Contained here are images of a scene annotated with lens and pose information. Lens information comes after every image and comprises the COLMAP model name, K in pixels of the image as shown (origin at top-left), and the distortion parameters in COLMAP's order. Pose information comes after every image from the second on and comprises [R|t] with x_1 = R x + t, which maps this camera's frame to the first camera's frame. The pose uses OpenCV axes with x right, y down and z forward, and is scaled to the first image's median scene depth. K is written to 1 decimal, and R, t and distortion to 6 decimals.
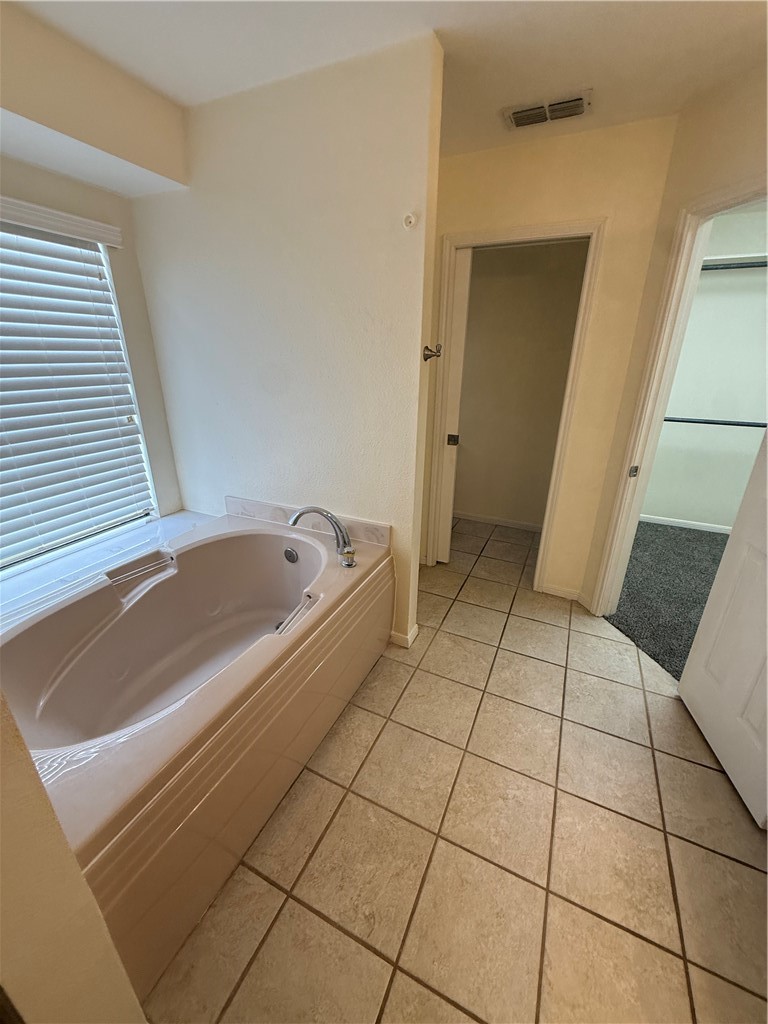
lens RADIAL K [[409.6, 0, 388.5], [0, 409.6, 508.5], [0, 0, 1]] dist [-0.000184, -0.000857]
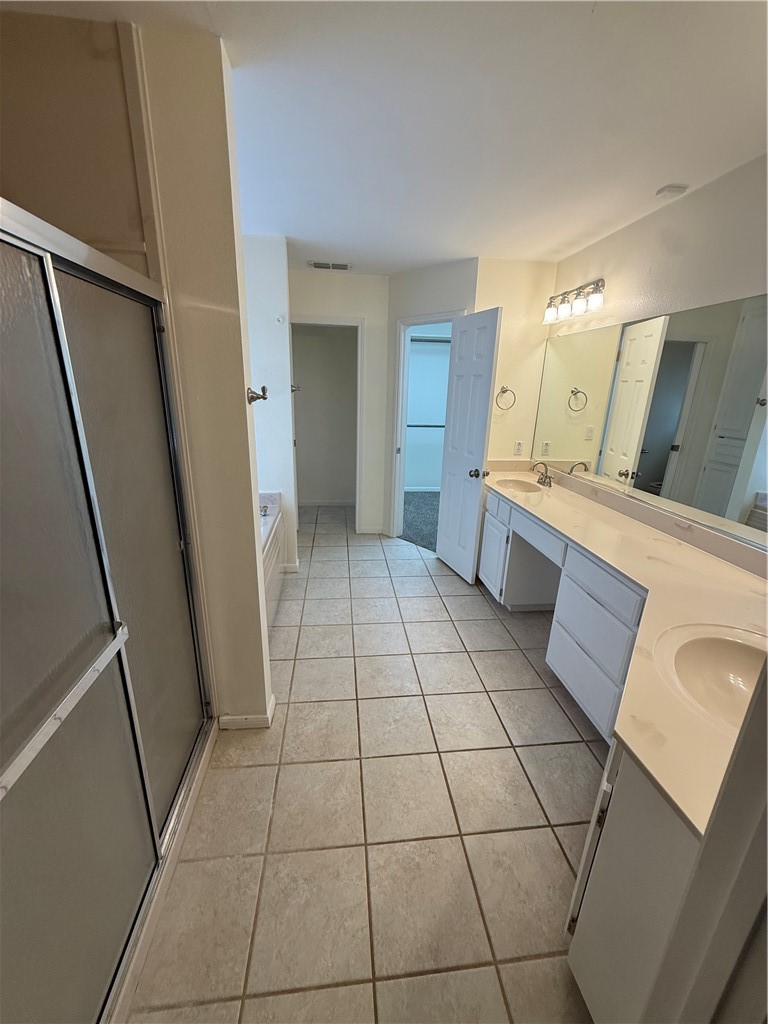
lens RADIAL K [[409.6, 0, 379.8], [0, 409.6, 511.6], [0, 0, 1]] dist [-0.000184, -0.000857]
pose [[0.859540, -0.143198, 0.490597, -0.417576], [0.170270, 0.985339, -0.010713, 0.183201], [-0.481871, 0.092742, 0.871321, -0.543340]]
